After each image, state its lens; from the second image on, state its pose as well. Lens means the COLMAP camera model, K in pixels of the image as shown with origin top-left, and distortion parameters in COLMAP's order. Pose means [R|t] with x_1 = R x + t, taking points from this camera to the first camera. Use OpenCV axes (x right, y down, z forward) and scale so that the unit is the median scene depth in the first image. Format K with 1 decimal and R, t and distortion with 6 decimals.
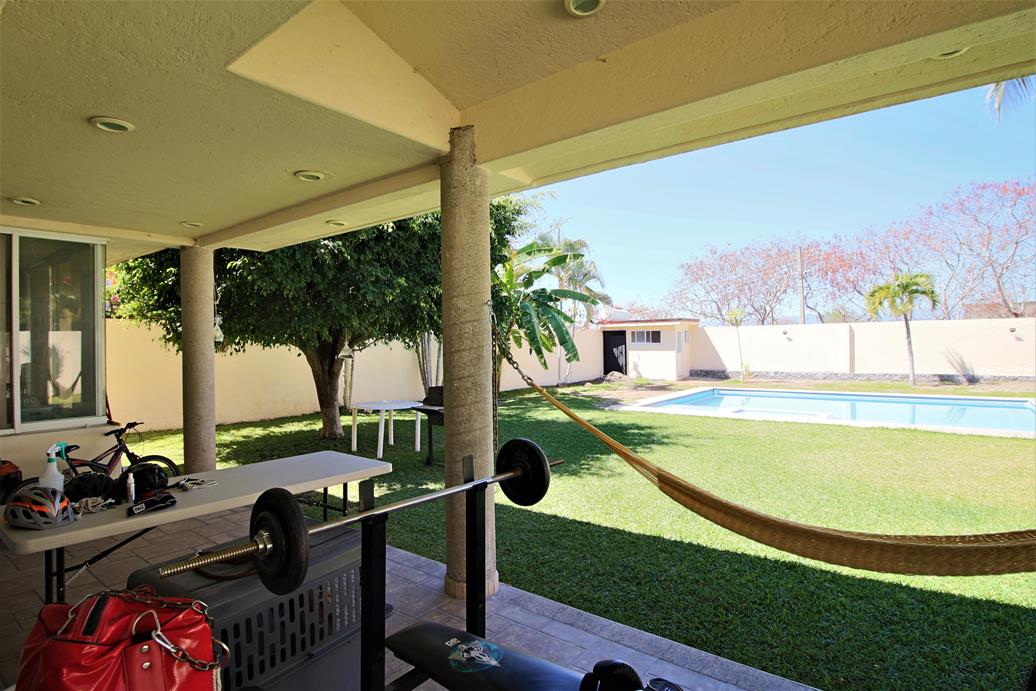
lens RADIAL K [[539.3, 0, 513.8], [0, 539.3, 339.2], [0, 0, 1]] dist [-0.006656, -0.010500]
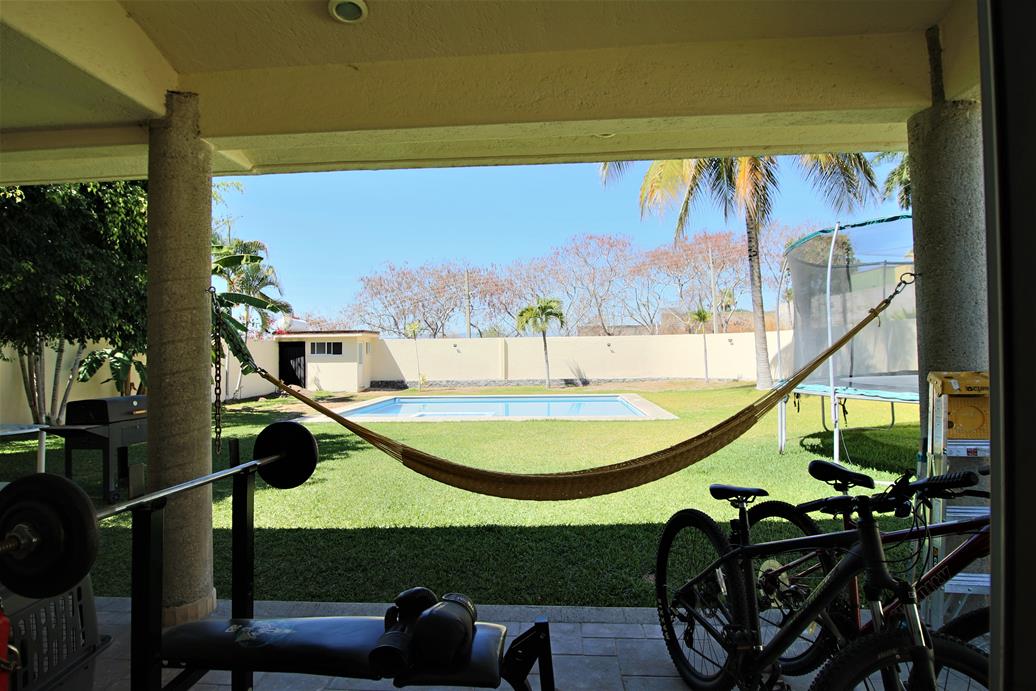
lens RADIAL K [[539.3, 0, 521.6], [0, 539.3, 339.2], [0, 0, 1]] dist [-0.006656, -0.010500]
pose [[0.824297, 0.017941, 0.565873, -0.049772], [-0.002565, 0.999606, -0.027956, 0.015754], [-0.566152, 0.021593, 0.824018, -0.017462]]
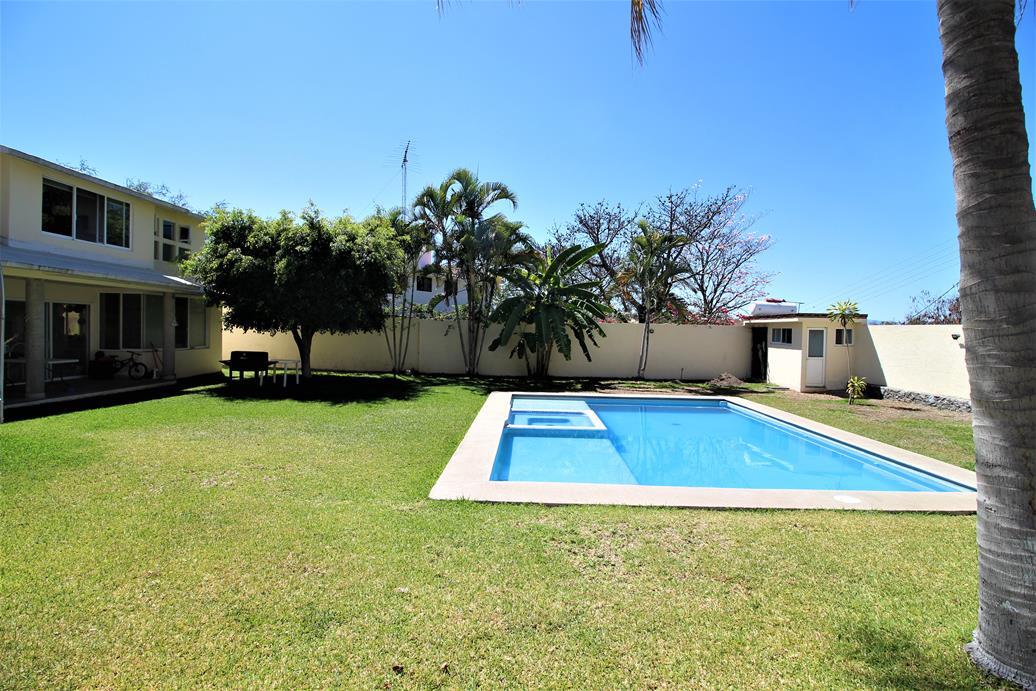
lens RADIAL K [[479.9, 0, 525.0], [0, 479.9, 342.8], [0, 0, 1]] dist [-0.017534, -0.000113]
pose [[0.626569, 0.047127, -0.777940, 1.673312], [-0.024081, 0.998864, 0.041115, -0.040181], [0.778994, -0.007028, 0.626993, 0.686799]]
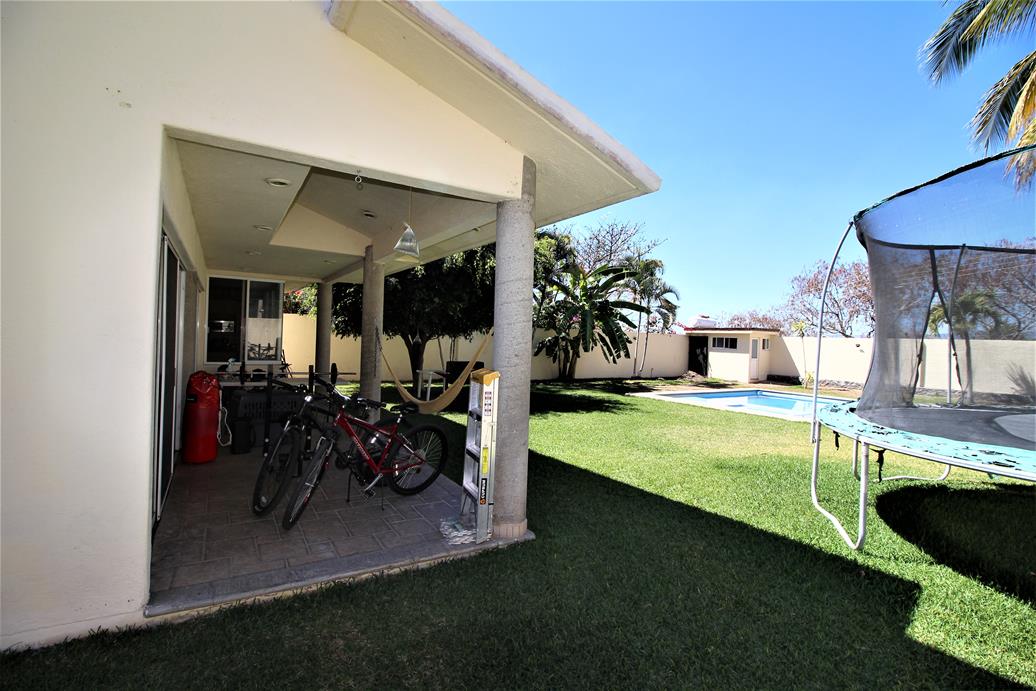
lens RADIAL K [[479.9, 0, 518.3], [0, 479.9, 343.0], [0, 0, 1]] dist [-0.017534, -0.000113]
pose [[0.940397, 0.051064, -0.336224, 0.511204], [-0.047163, 0.998692, 0.019764, -0.010046], [0.336793, -0.002729, 0.941575, -0.328801]]
